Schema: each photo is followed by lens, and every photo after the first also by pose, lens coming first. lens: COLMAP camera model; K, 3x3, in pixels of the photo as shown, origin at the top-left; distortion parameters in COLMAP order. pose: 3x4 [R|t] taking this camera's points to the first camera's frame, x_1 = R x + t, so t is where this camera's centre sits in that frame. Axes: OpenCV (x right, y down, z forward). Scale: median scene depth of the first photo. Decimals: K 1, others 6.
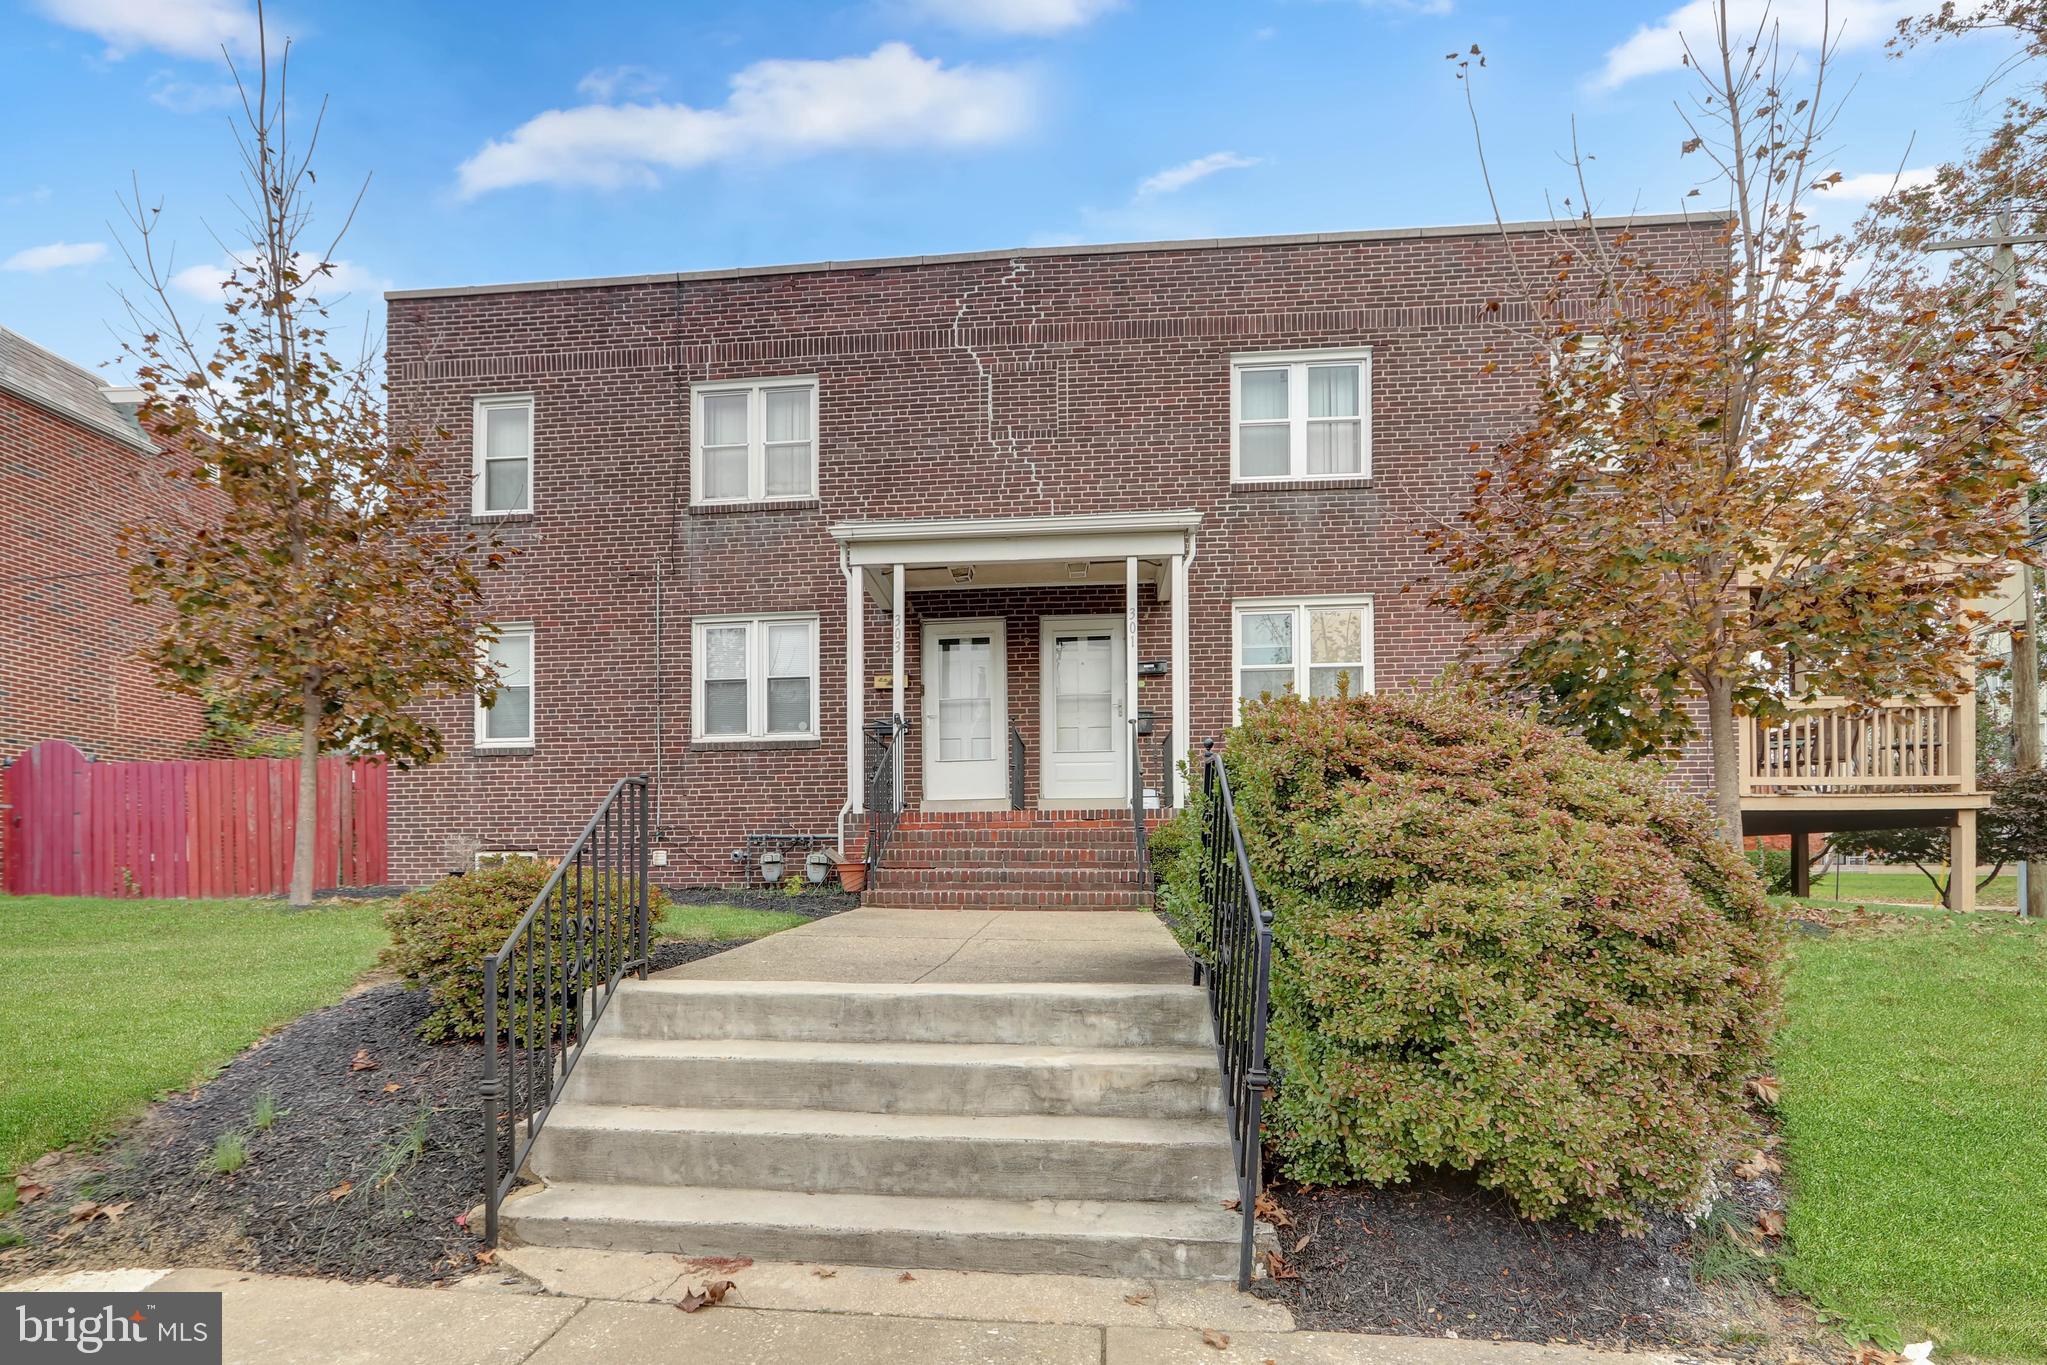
lens RADIAL K [[958.1, 0, 1029.2], [0, 958.1, 679.8], [0, 0, 1]] dist [0.000134, -0.000333]
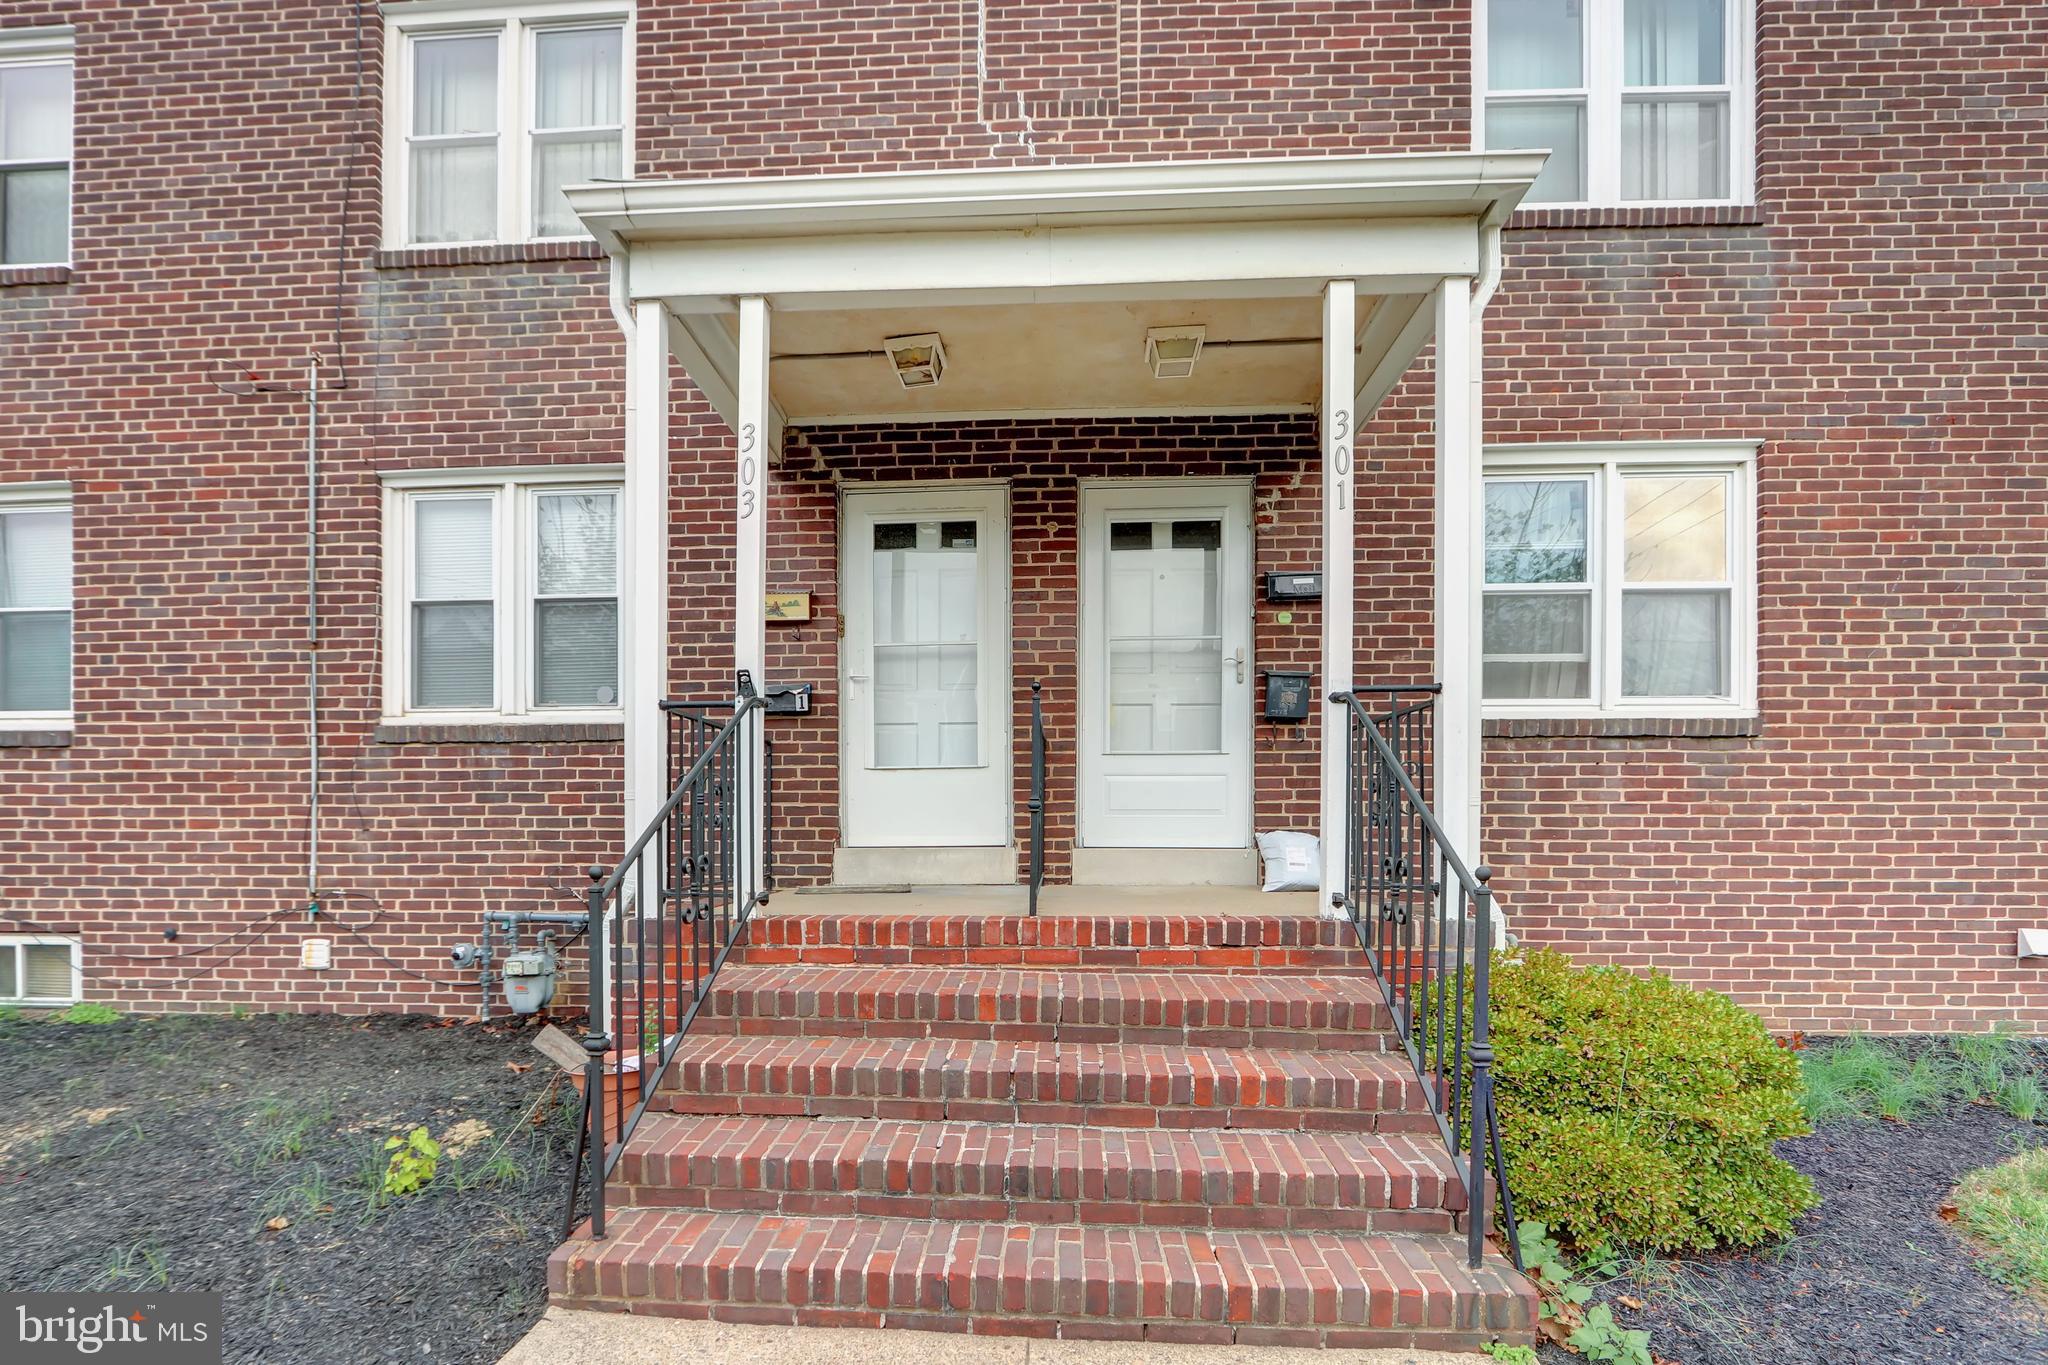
lens RADIAL K [[958.5, 0, 1026.4], [0, 958.5, 689.9], [0, 0, 1]] dist [0.000134, -0.000333]
pose [[0.999765, 0.011838, 0.018146, -0.023246], [-0.012696, 0.998769, 0.047945, 0.018880], [-0.017556, -0.048165, 0.998685, 0.497652]]
